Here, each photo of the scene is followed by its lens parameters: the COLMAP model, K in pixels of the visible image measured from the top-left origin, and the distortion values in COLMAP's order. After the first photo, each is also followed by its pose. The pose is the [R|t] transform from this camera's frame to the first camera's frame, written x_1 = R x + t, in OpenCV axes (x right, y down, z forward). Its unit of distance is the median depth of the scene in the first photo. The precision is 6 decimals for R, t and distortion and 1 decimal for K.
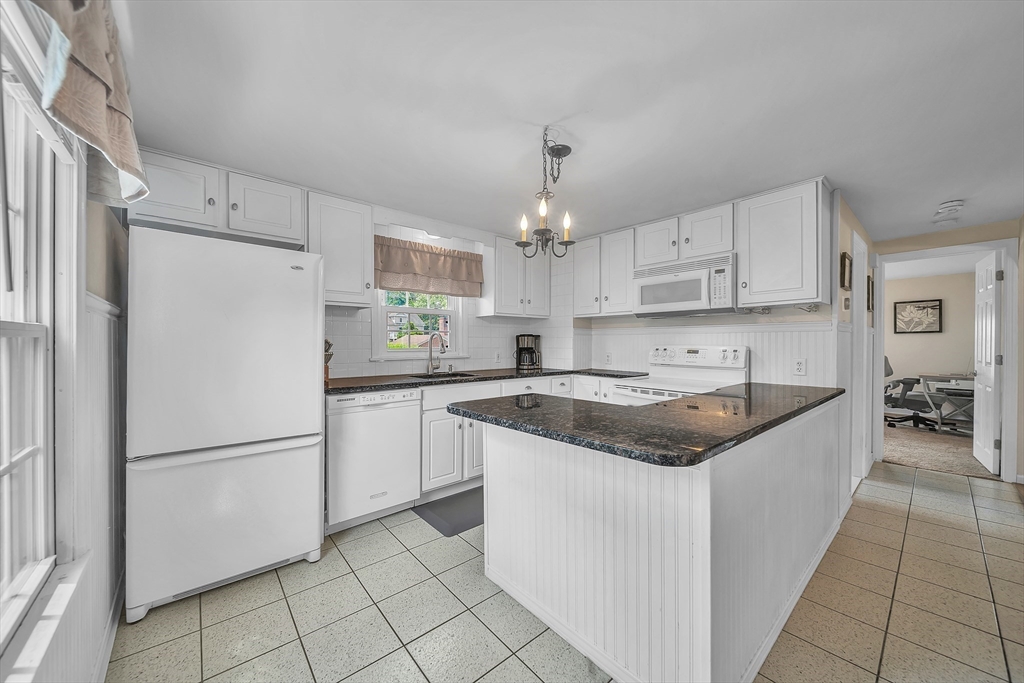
lens RADIAL K [[370.1, 0, 512.0], [0, 370.1, 341.5], [0, 0, 1]] dist [0.000825, 0.000143]
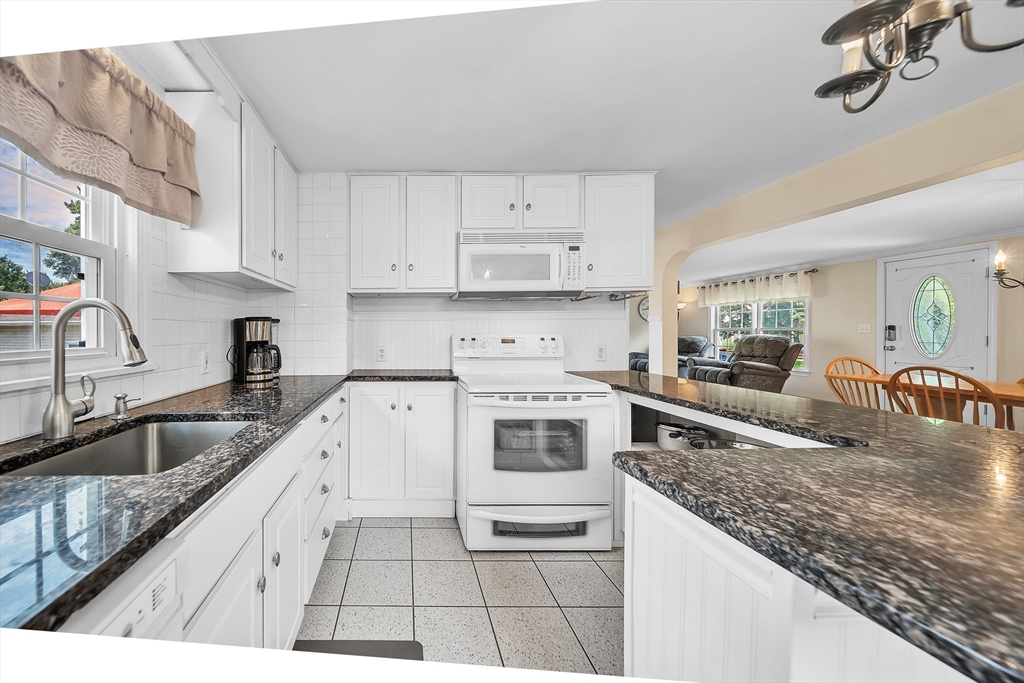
lens RADIAL K [[348.4, 0, 433.2], [0, 348.4, 332.7], [0, 0, 1]] dist [-0.000654, -0.000046]
pose [[0.648328, -0.007523, 0.761324, -0.228903], [0.005207, 0.999972, 0.005447, 0.002649], [-0.761344, 0.000432, 0.648348, 0.578534]]
